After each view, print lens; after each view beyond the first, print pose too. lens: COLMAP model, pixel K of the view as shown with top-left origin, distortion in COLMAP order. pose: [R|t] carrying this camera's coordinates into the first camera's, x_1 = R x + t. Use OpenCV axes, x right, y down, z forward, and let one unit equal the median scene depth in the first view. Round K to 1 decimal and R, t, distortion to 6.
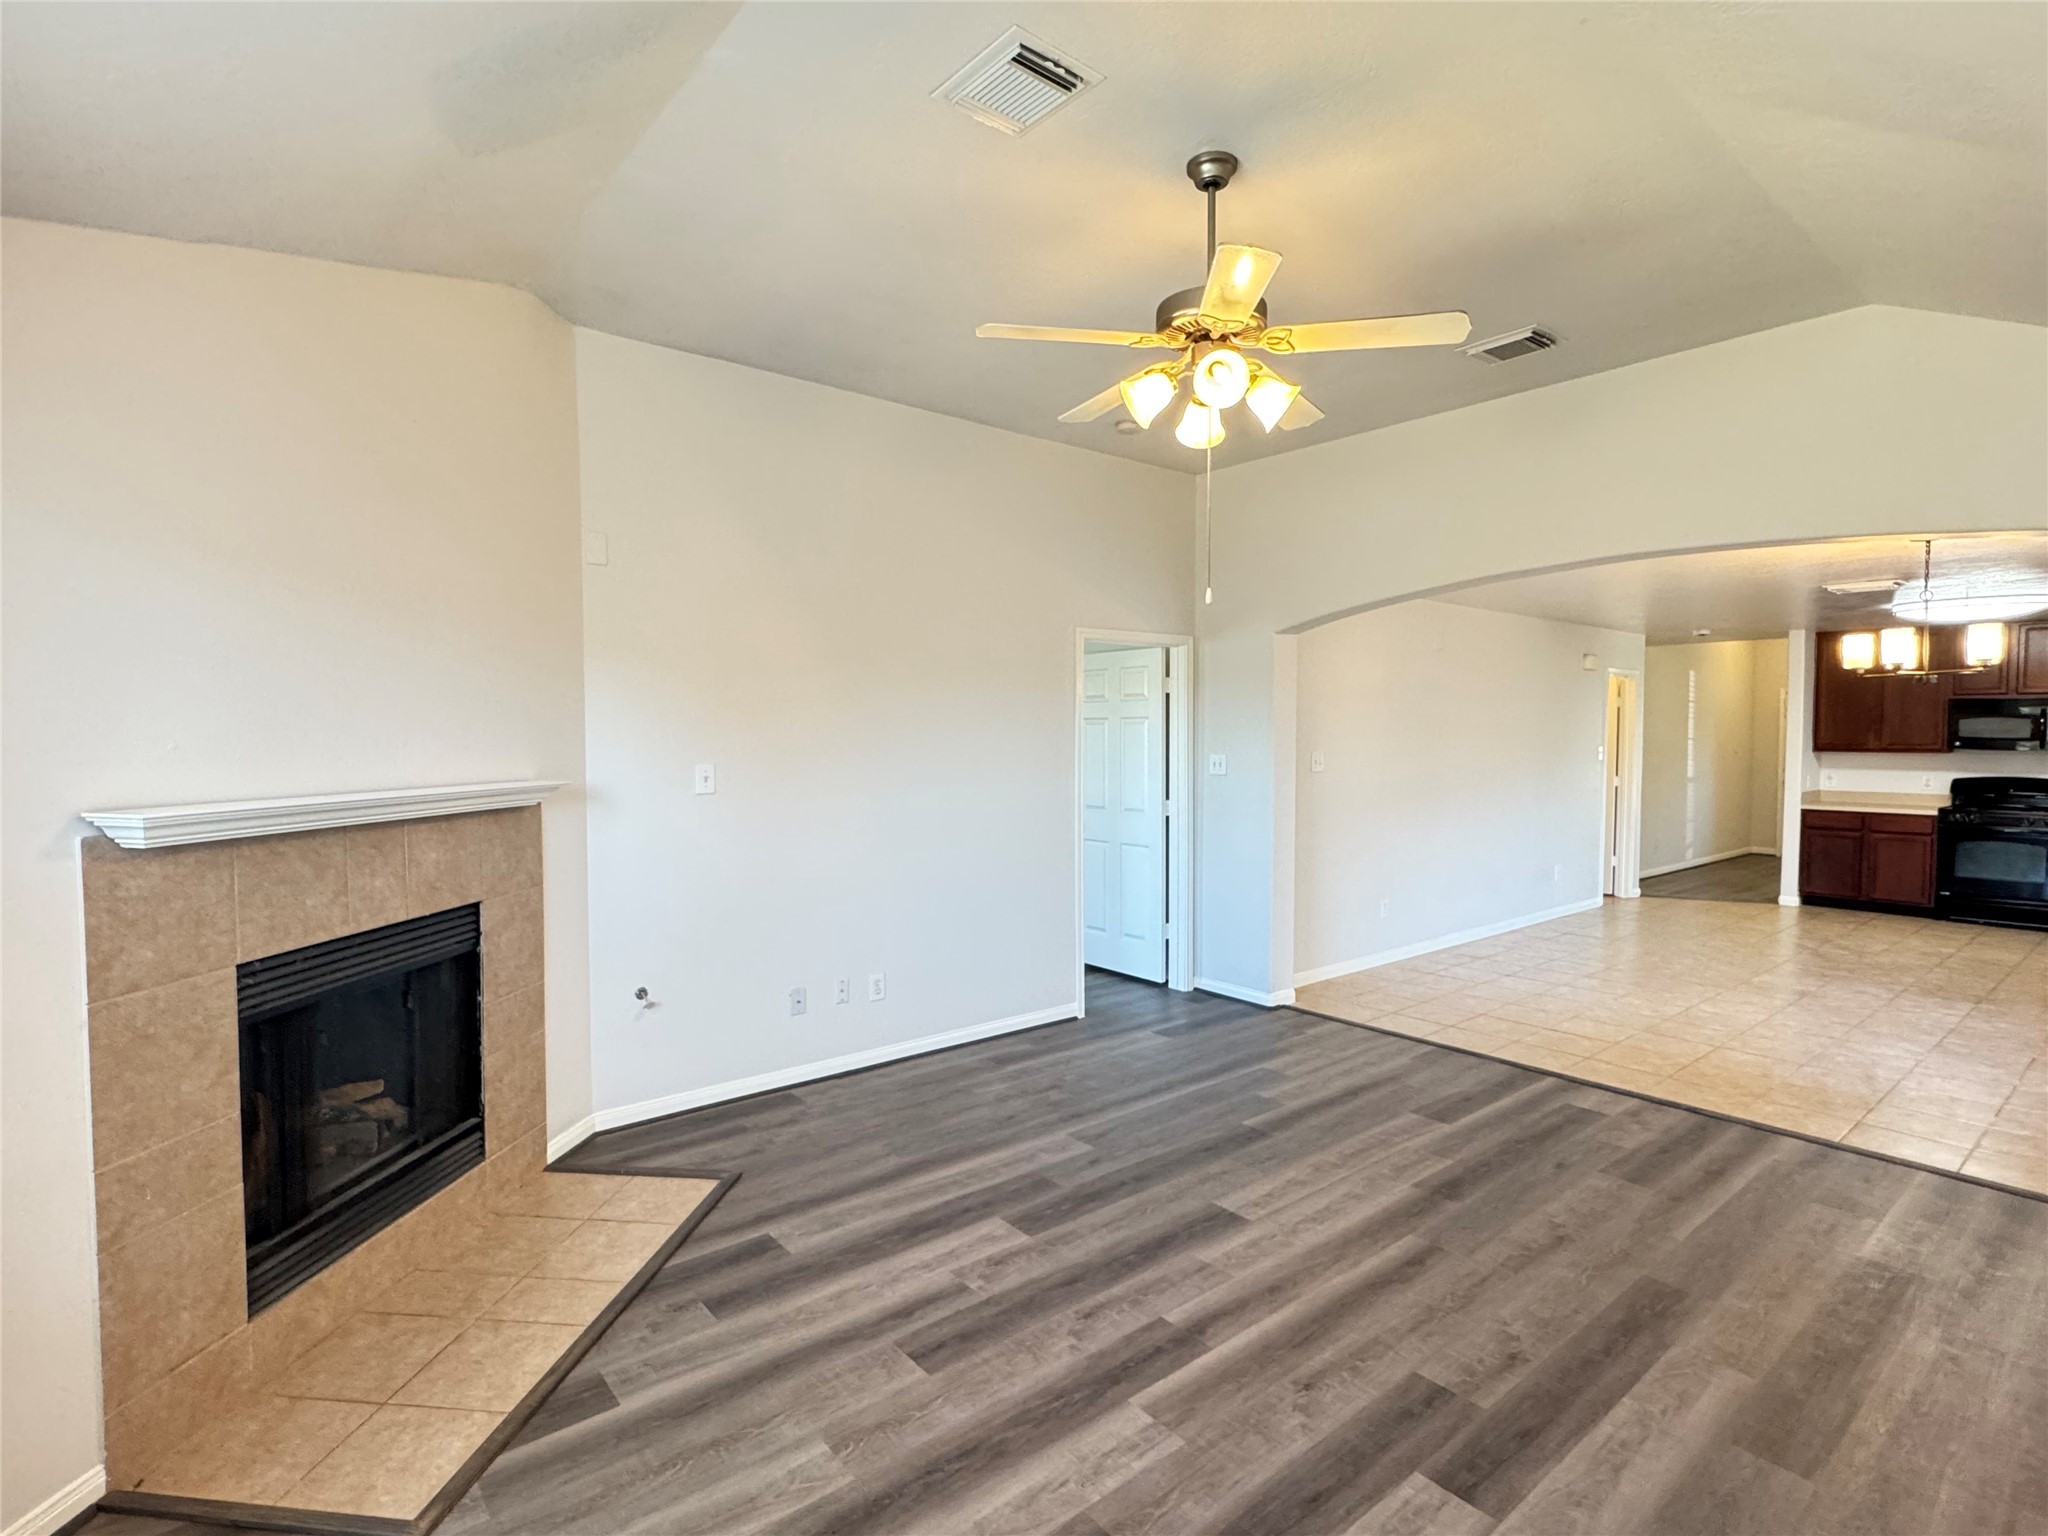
lens RADIAL K [[1002.7, 0, 1020.4], [0, 1002.7, 769.7], [0, 0, 1]] dist [-0.009460, -0.000667]
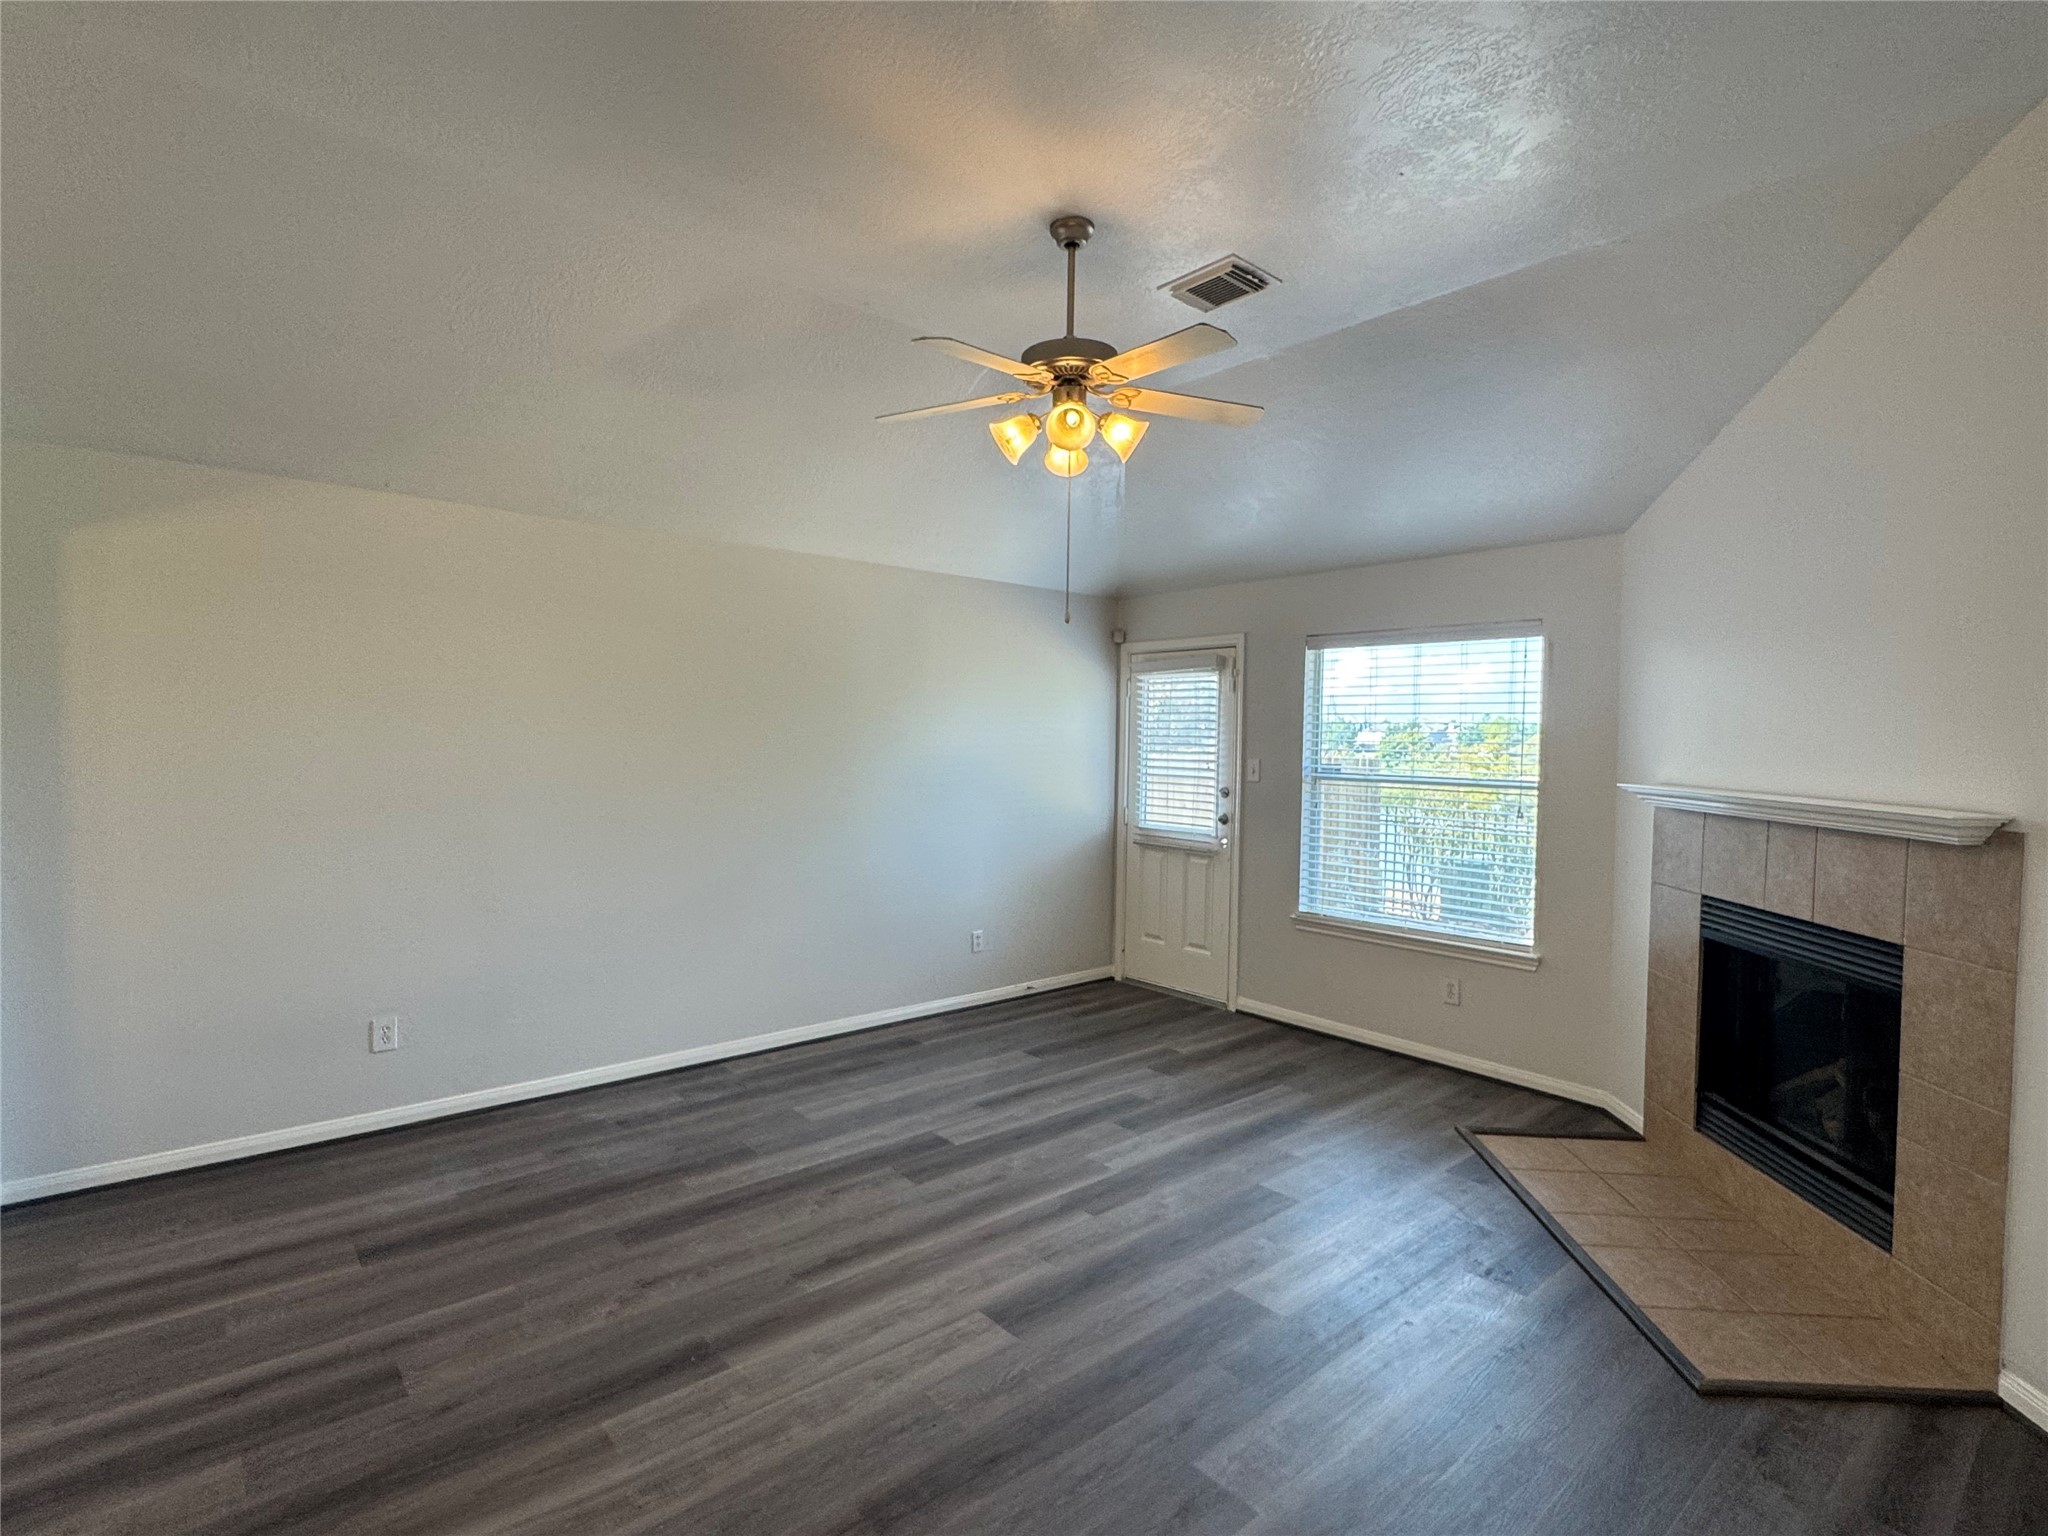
lens RADIAL K [[1002.7, 0, 1021.9], [0, 1002.7, 752.7], [0, 0, 1]] dist [-0.009460, -0.000667]
pose [[-0.999337, -0.018560, -0.031337, 0.240913], [-0.020121, 0.998534, 0.050256, -0.060346], [0.030359, 0.050853, -0.998245, 1.889496]]
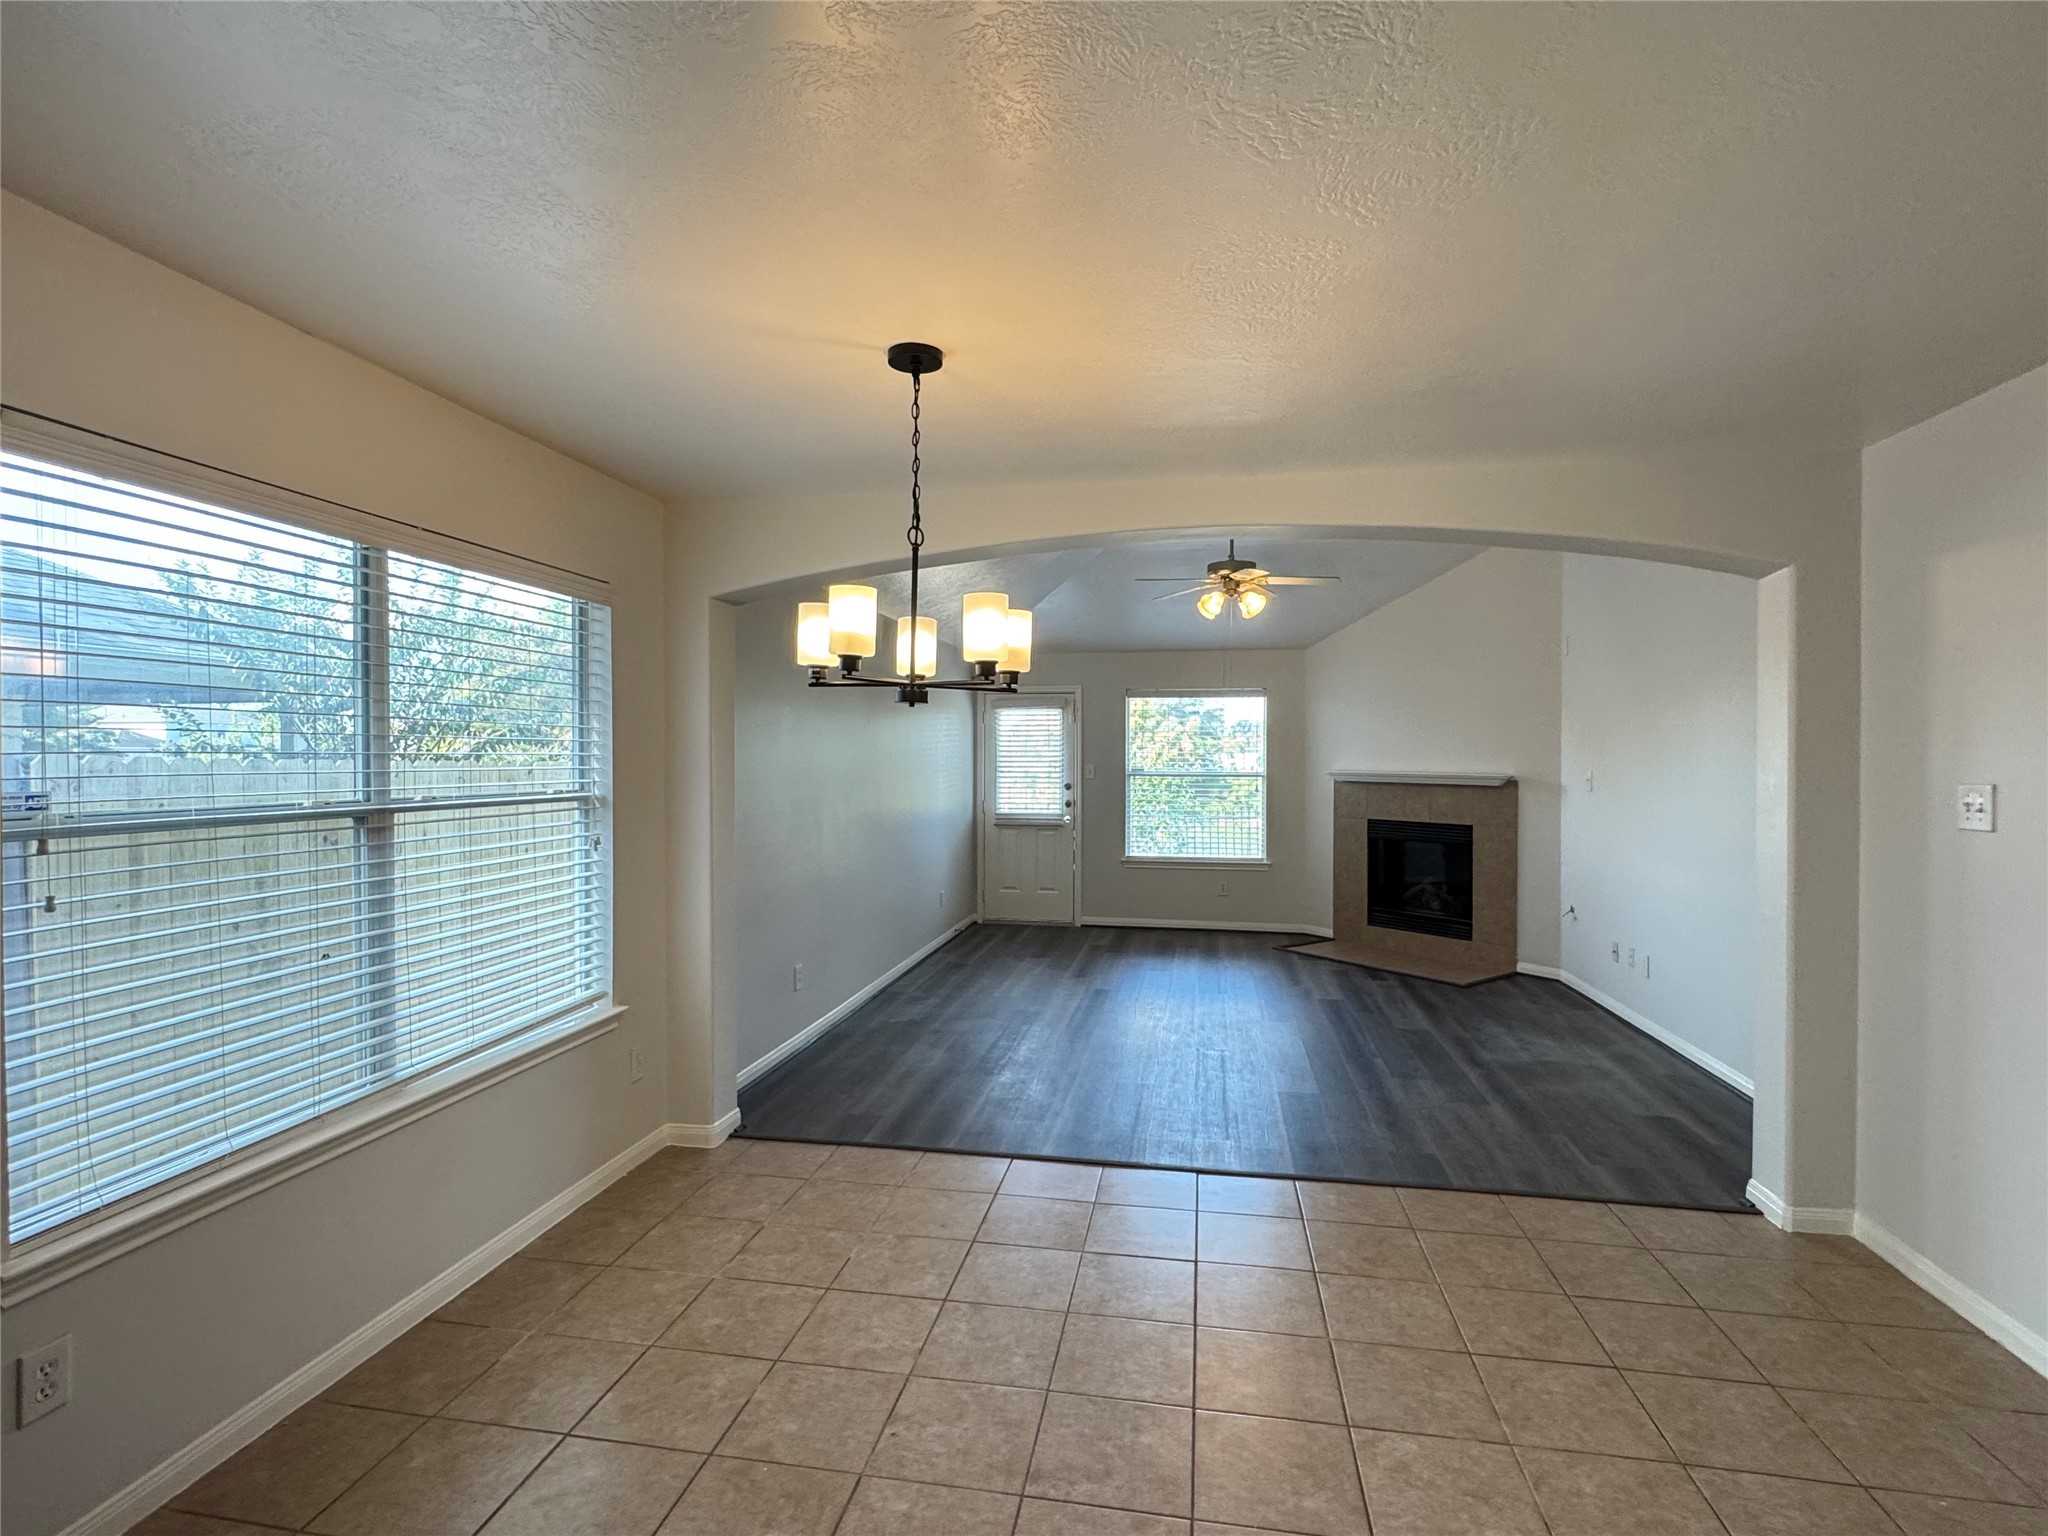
lens RADIAL K [[1002.7, 0, 1028.0], [0, 1002.7, 768.5], [0, 0, 1]] dist [-0.009460, -0.000667]
pose [[-0.757478, 0.000746, -0.652860, 1.788779], [-0.029177, 0.998962, 0.034993, -0.050839], [0.652208, 0.045554, -0.756670, 2.151040]]
